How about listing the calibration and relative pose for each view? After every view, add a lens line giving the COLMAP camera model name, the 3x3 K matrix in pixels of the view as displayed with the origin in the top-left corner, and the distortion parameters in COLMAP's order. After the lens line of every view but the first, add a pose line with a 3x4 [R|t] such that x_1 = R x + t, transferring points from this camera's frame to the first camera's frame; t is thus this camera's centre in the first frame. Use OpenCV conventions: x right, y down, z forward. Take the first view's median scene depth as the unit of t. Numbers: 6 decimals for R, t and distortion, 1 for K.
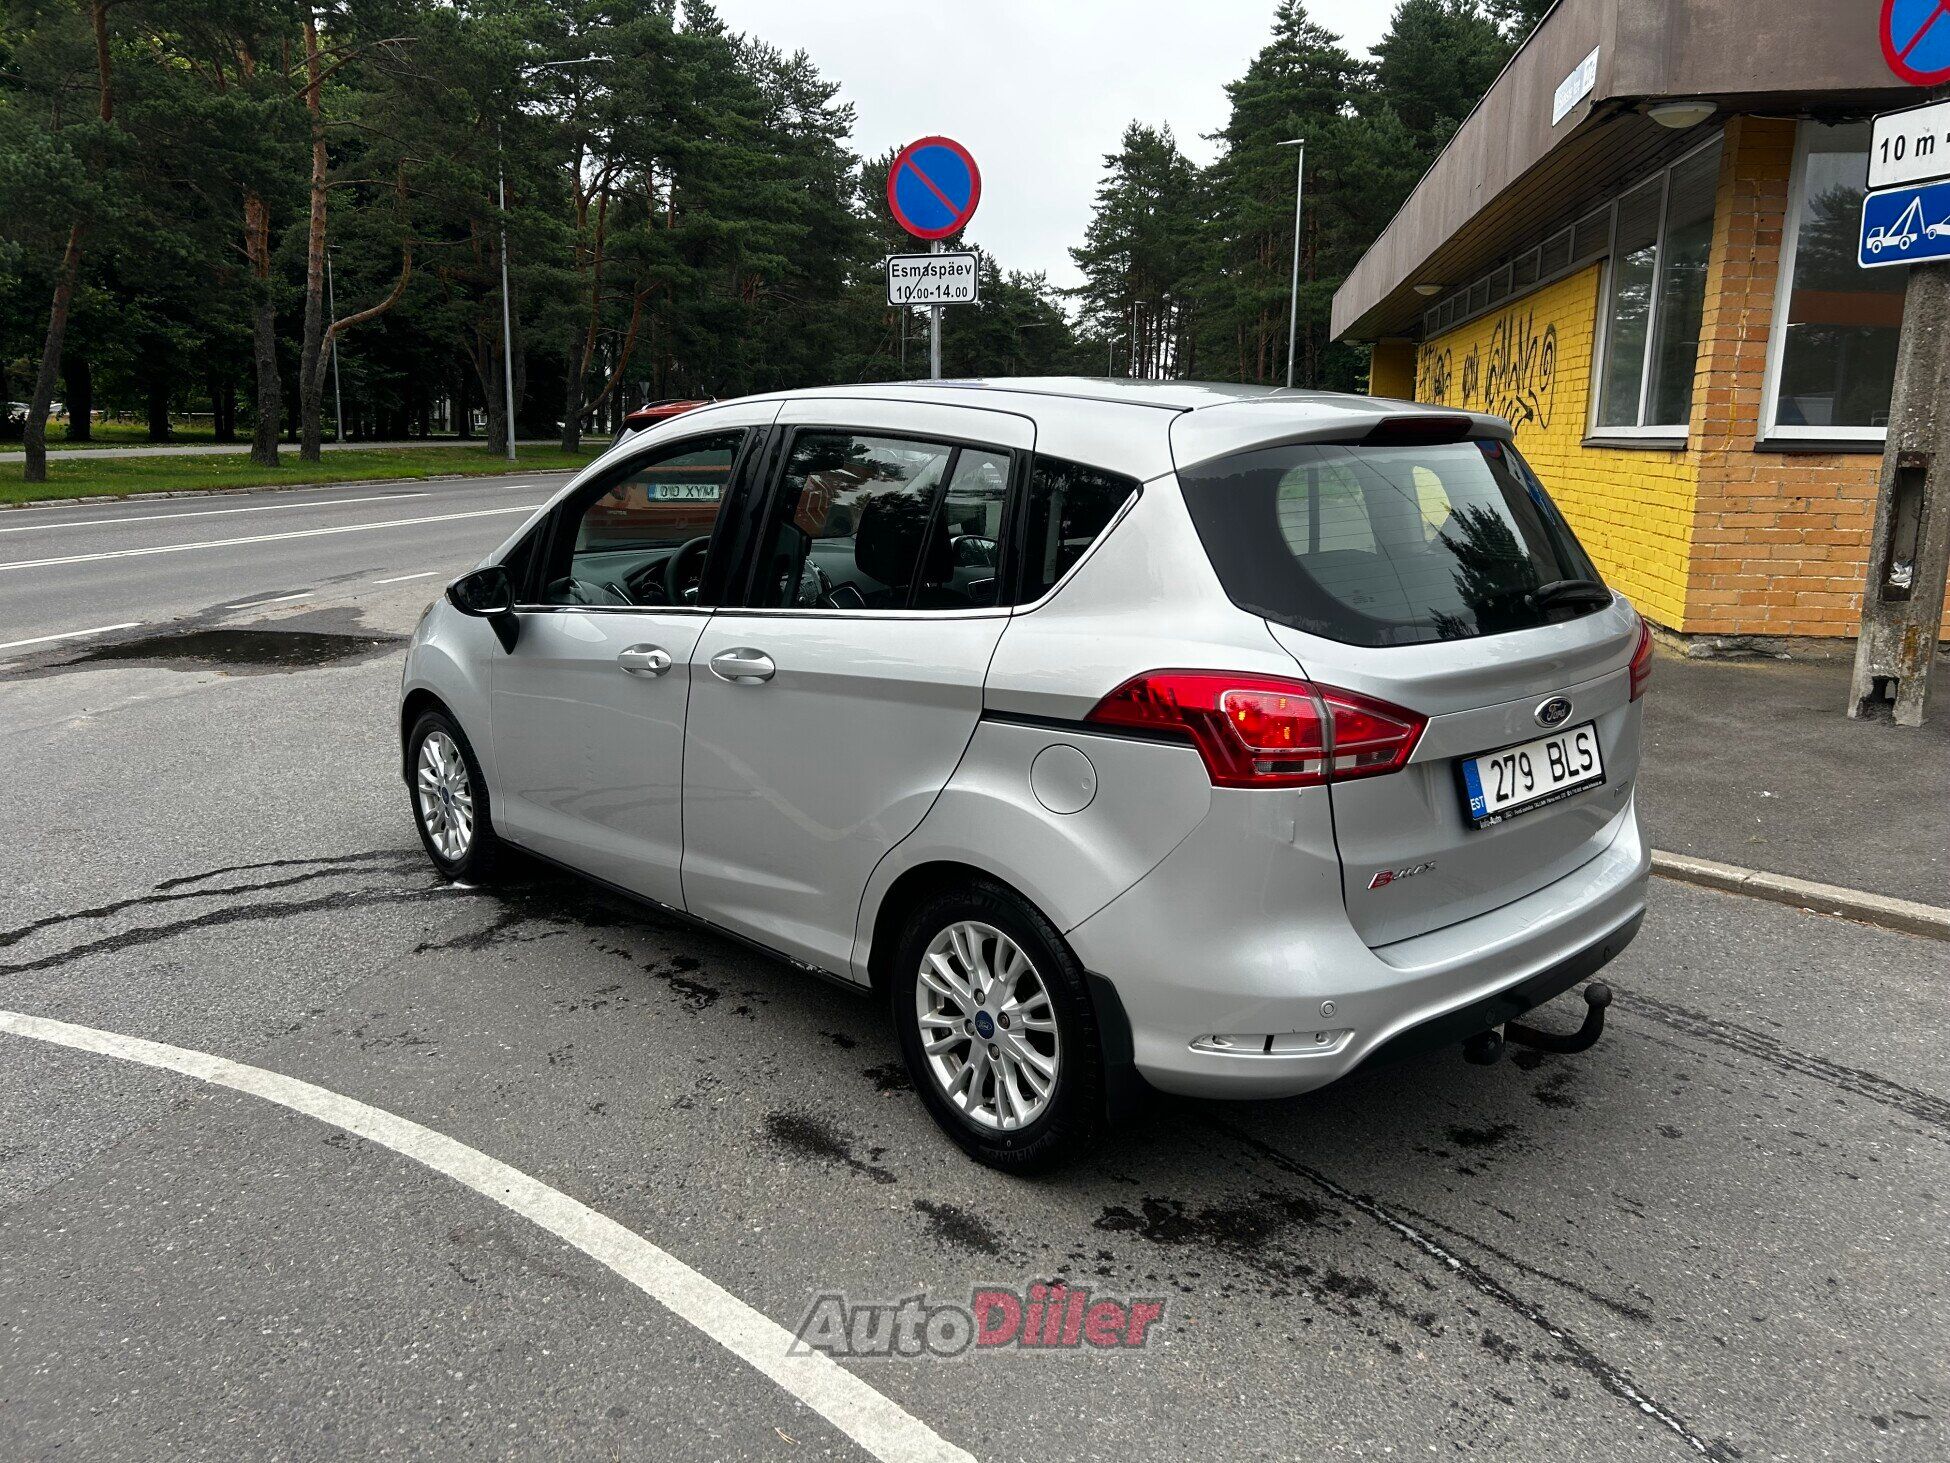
lens RADIAL K [[1449.3, 0, 979.1], [0, 1449.3, 724.3], [0, 0, 1]] dist [0.034266, -0.039560]
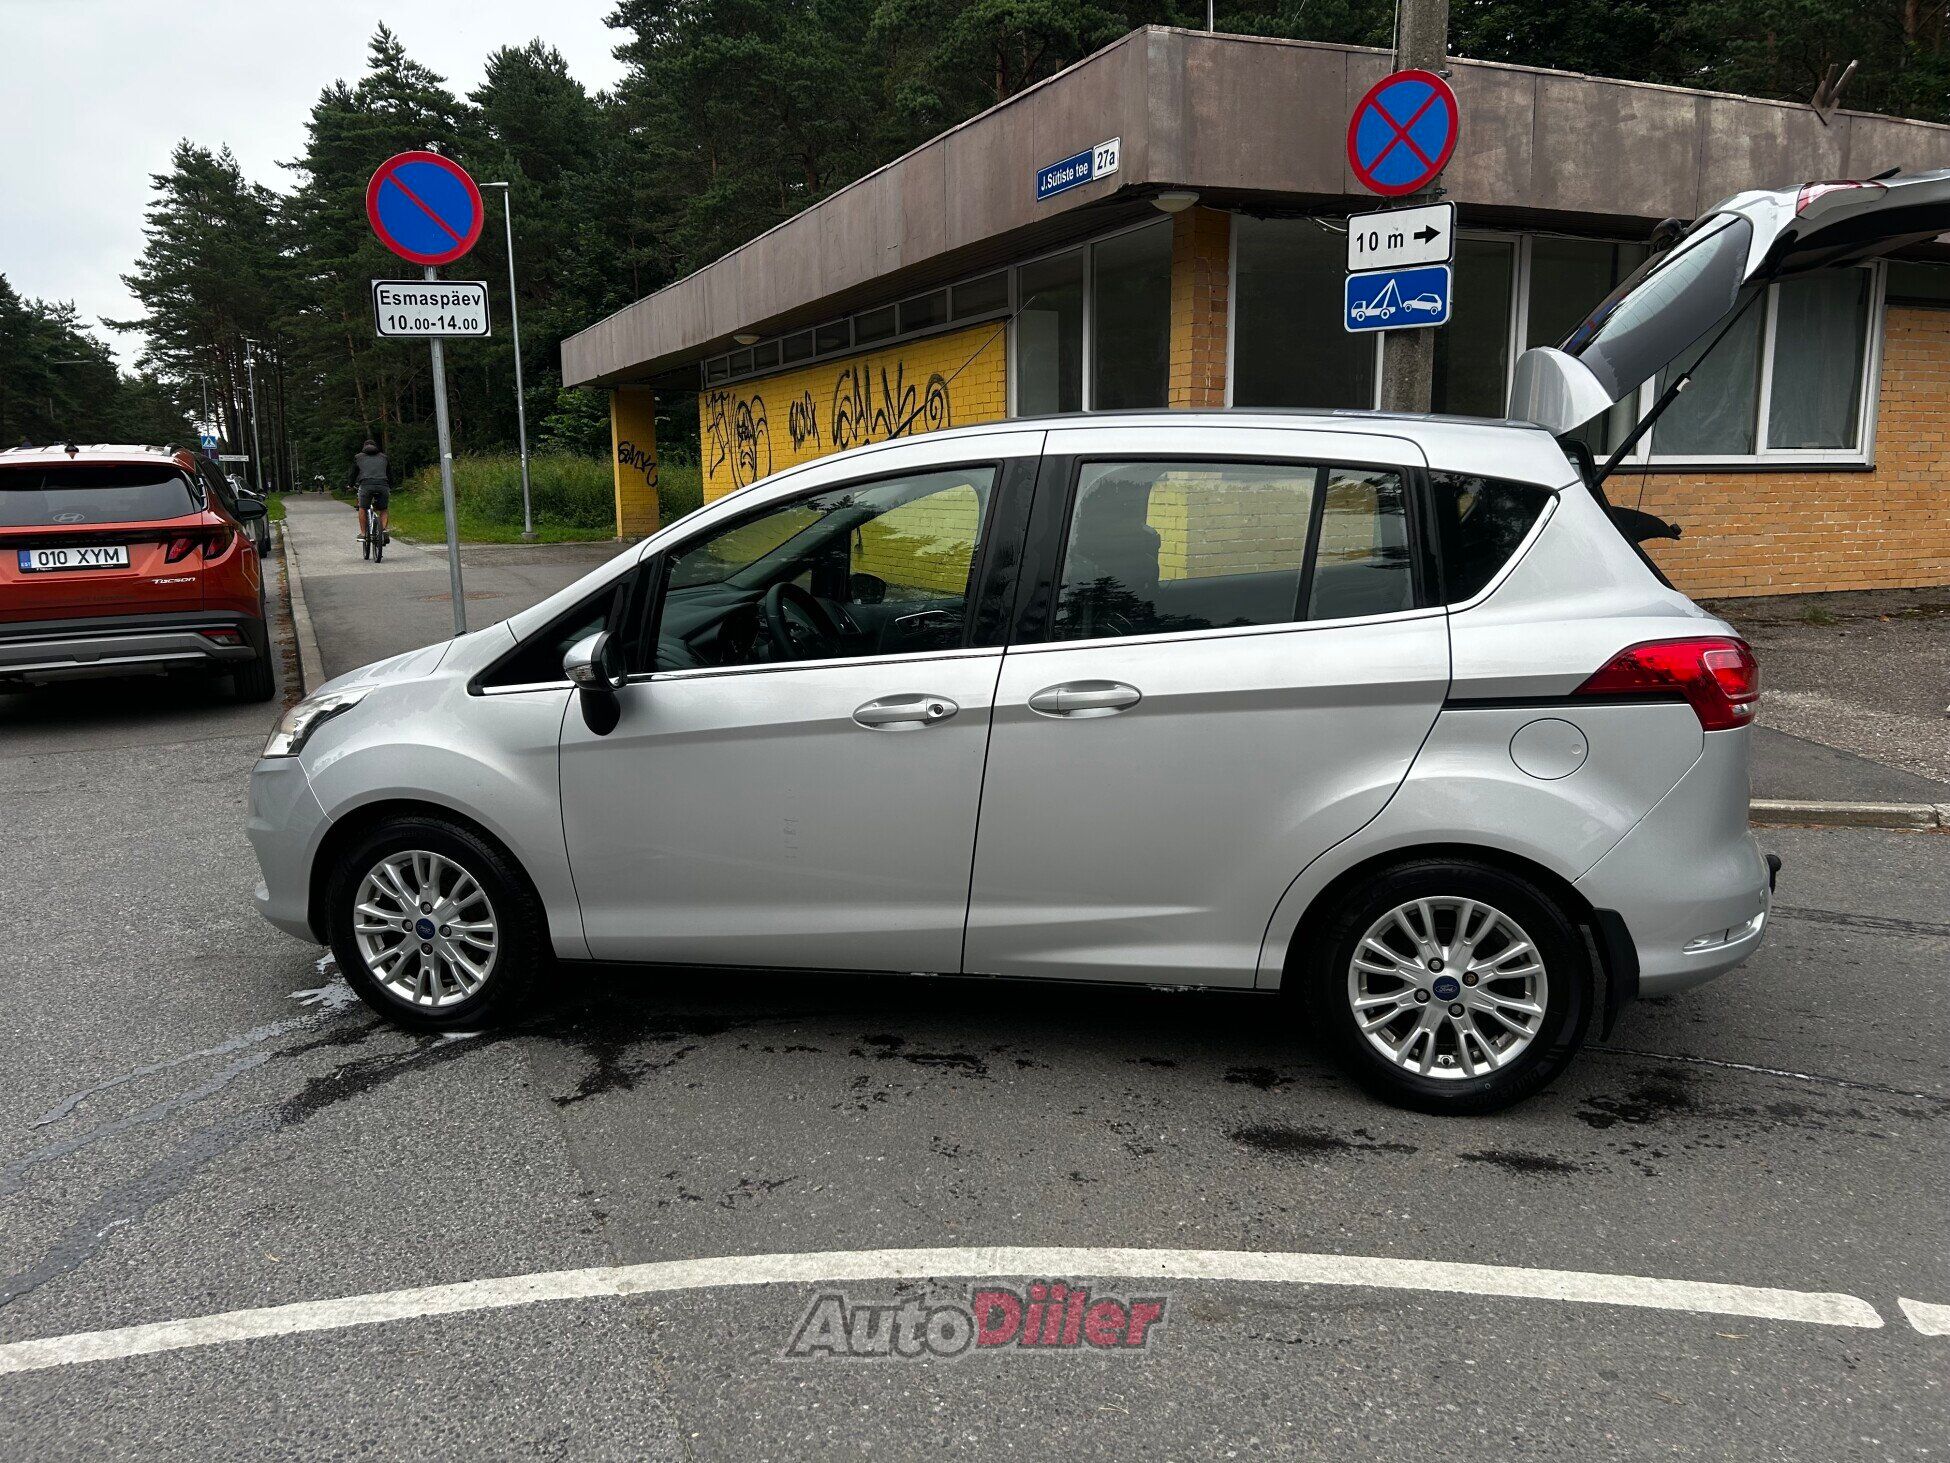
lens RADIAL K [[1451.7, 0, 986.9], [0, 1451.7, 719.9], [0, 0, 1]] dist [0.019019, -0.006863]
pose [[0.830949, -0.113666, 0.544614, -0.516616], [0.131983, 0.991237, 0.005507, -0.027451], [-0.540467, 0.067304, 0.838669, 0.148644]]
